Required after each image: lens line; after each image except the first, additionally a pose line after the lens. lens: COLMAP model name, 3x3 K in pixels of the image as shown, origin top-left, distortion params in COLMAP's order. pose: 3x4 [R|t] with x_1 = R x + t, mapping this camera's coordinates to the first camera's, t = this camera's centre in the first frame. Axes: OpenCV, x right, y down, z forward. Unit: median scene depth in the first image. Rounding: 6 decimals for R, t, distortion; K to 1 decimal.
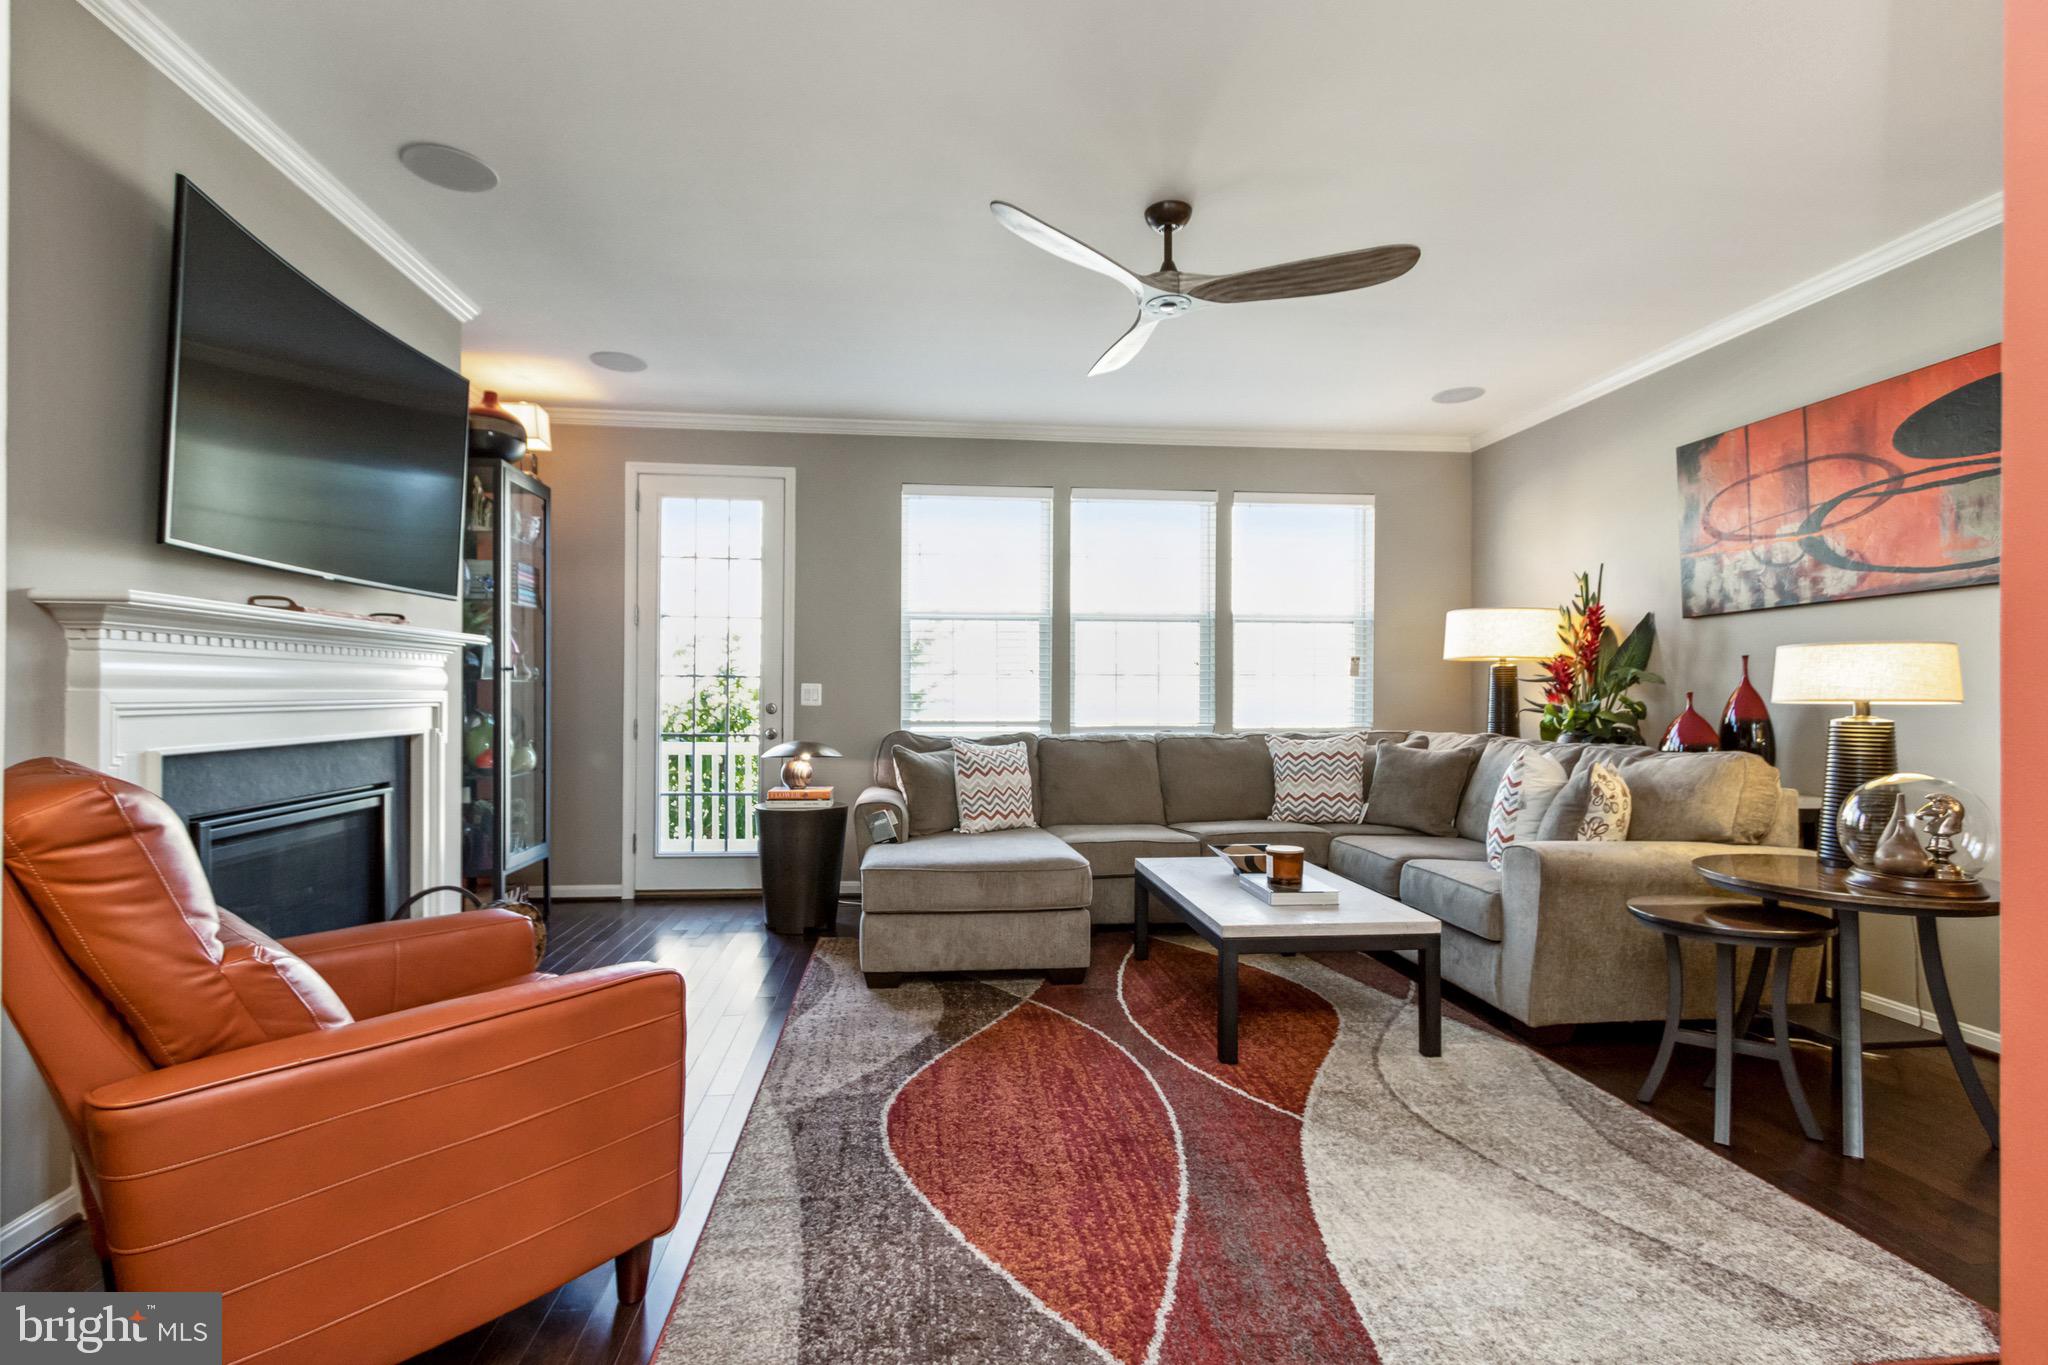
lens RADIAL K [[943.5, 0, 1014.6], [0, 943.5, 692.6], [0, 0, 1]] dist [0.008323, -0.002204]
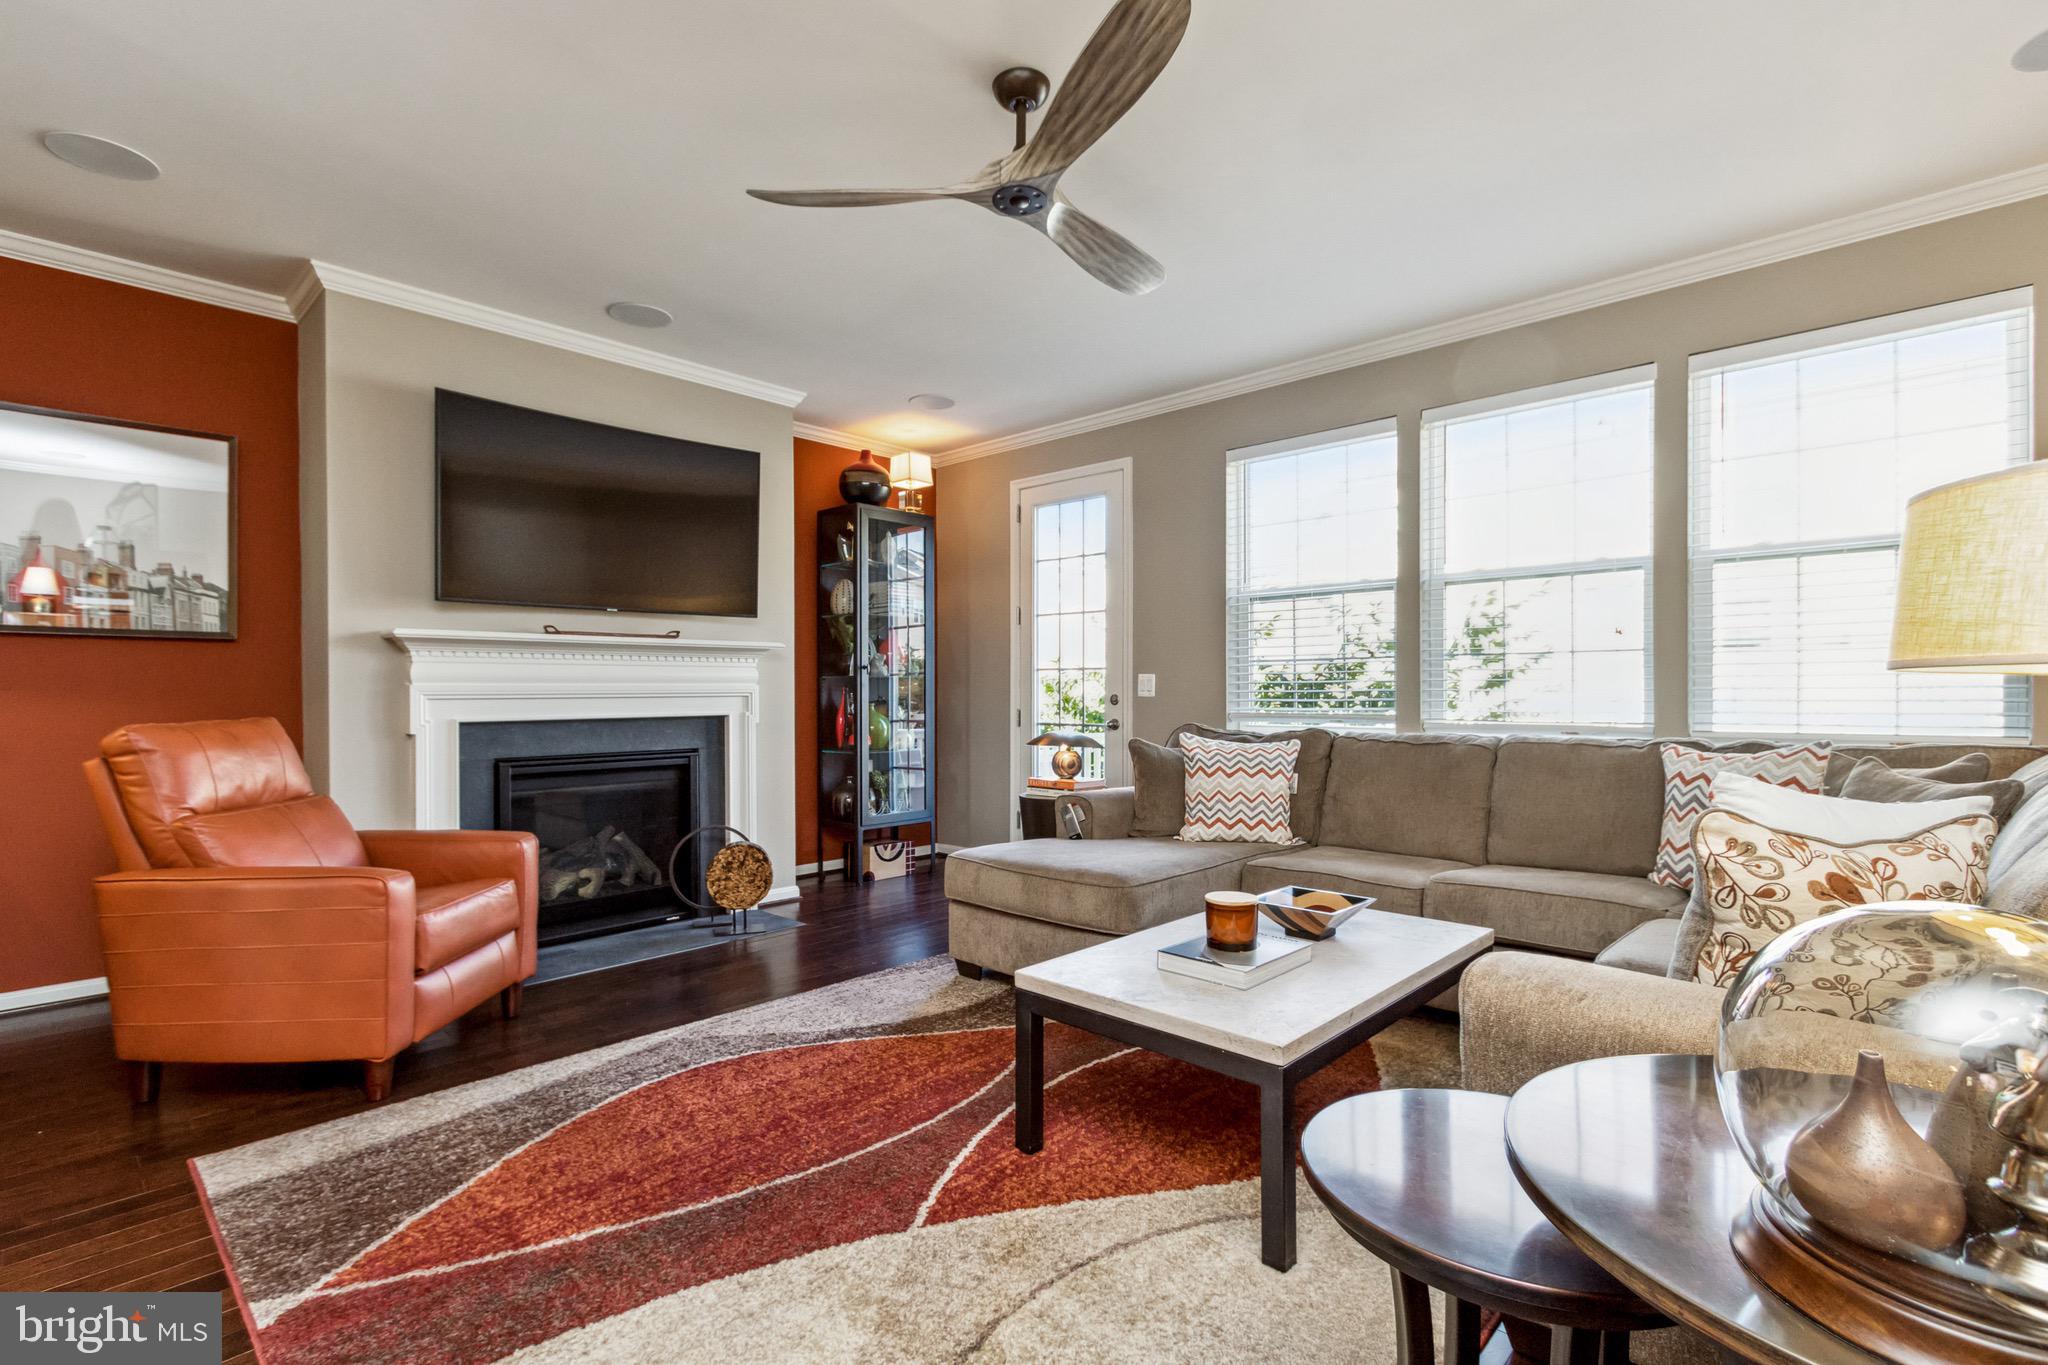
lens RADIAL K [[943.5, 0, 1029.1], [0, 943.5, 692.0], [0, 0, 1]] dist [0.008323, -0.002204]
pose [[0.650711, -0.005435, -0.759306, 0.525472], [0.008656, 0.999963, 0.000260, 0.009134], [0.759276, -0.006741, 0.650733, 0.317750]]
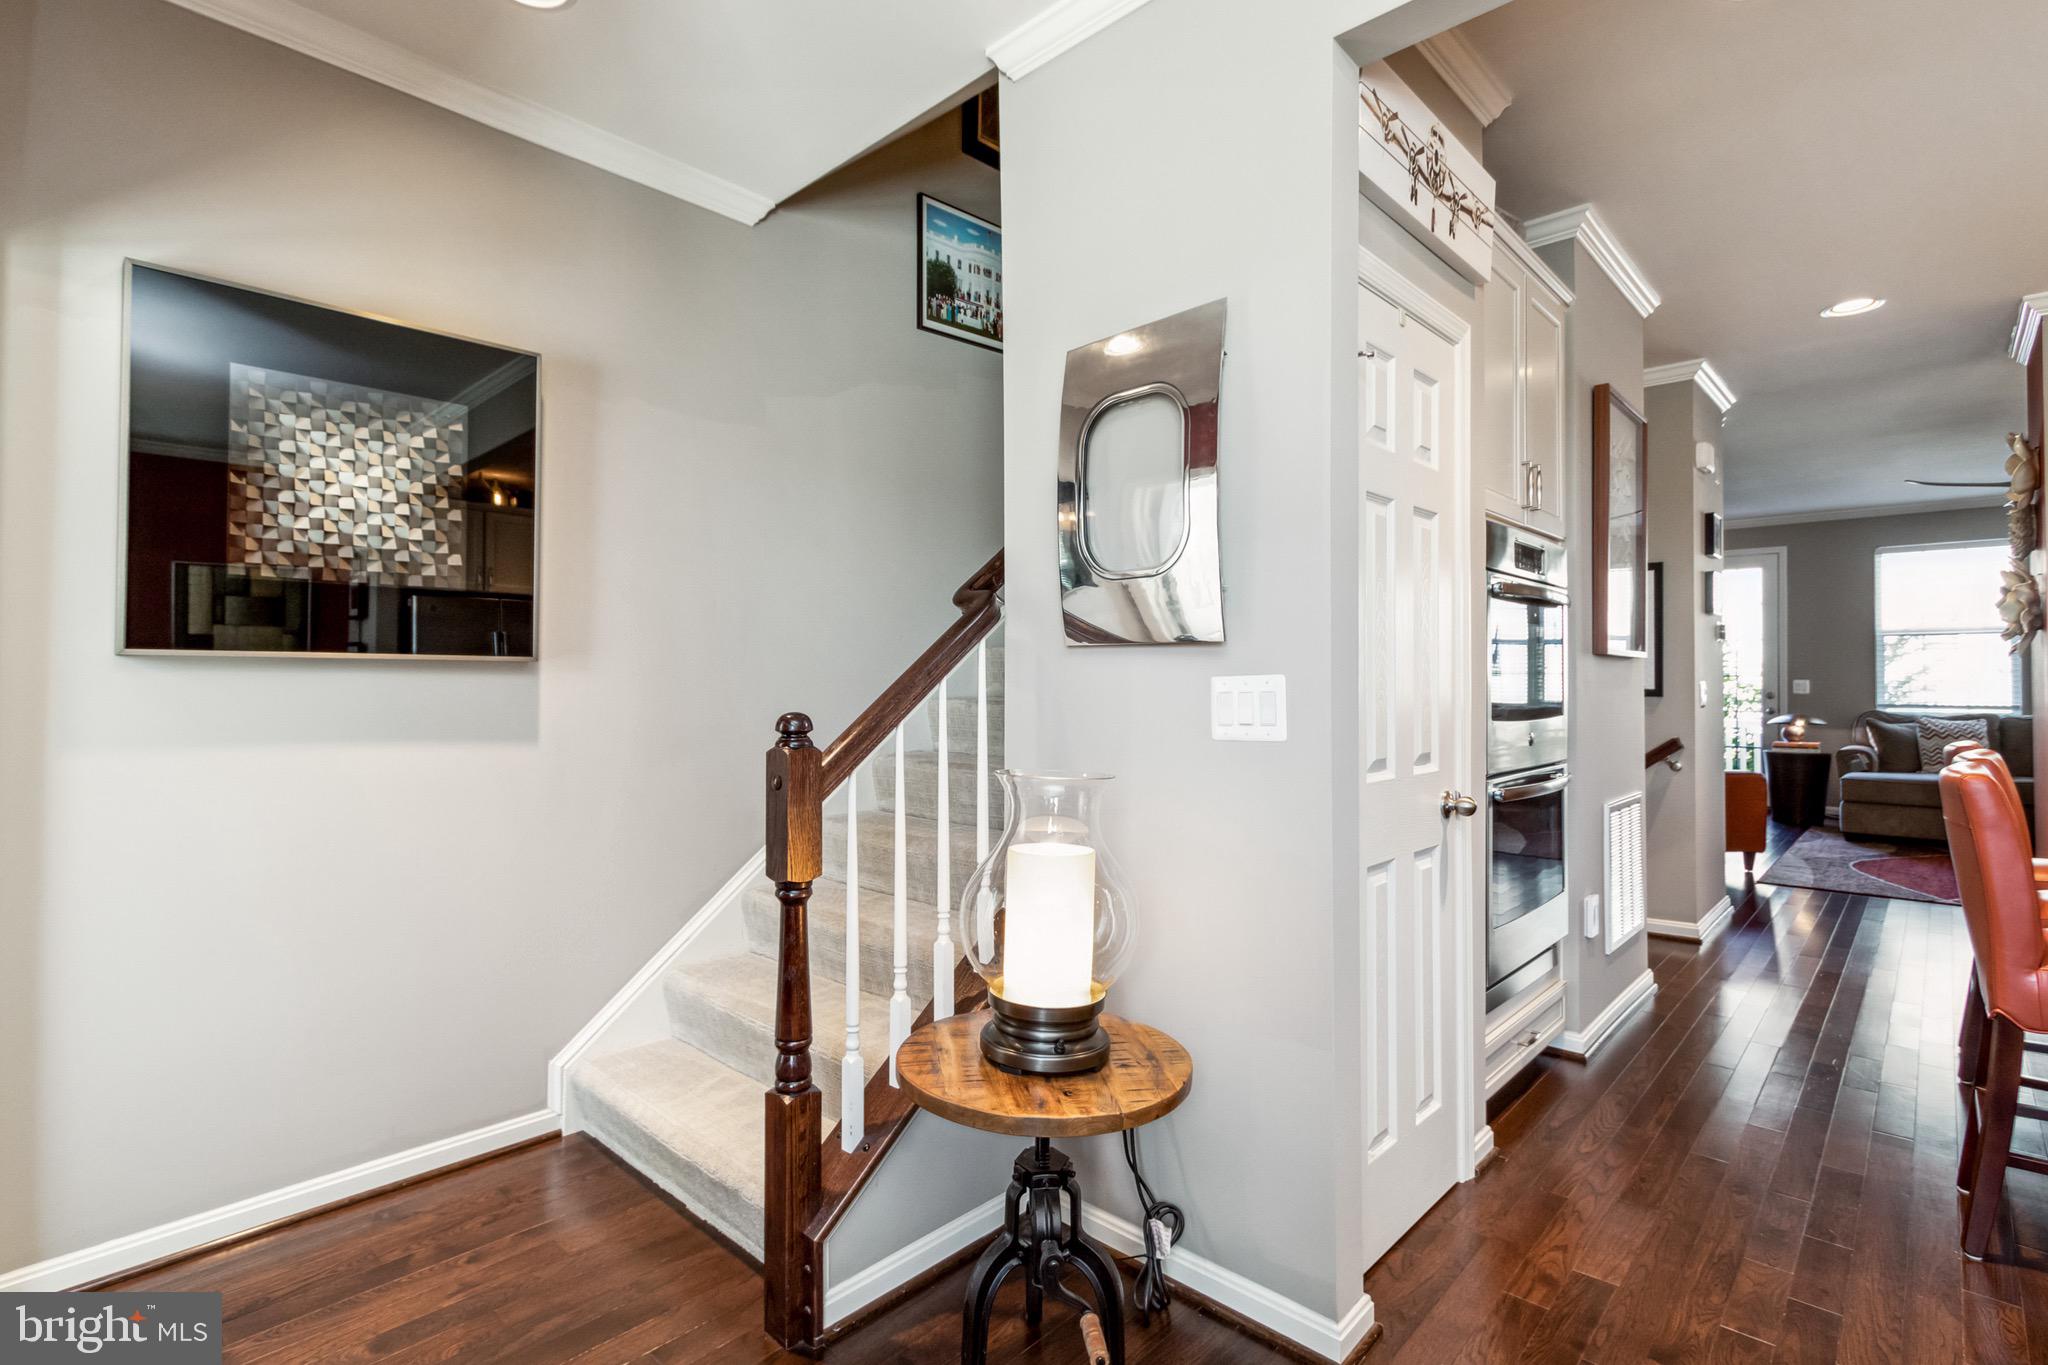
lens RADIAL K [[943.5, 0, 1083.9], [0, 943.5, 657.5], [0, 0, 1]] dist [0.008323, -0.002204]
pose [[0.667765, -0.016893, -0.744180, 0.199343], [0.005807, 0.999830, -0.017486, -0.029155], [0.744349, 0.007355, 0.667750, -1.160806]]
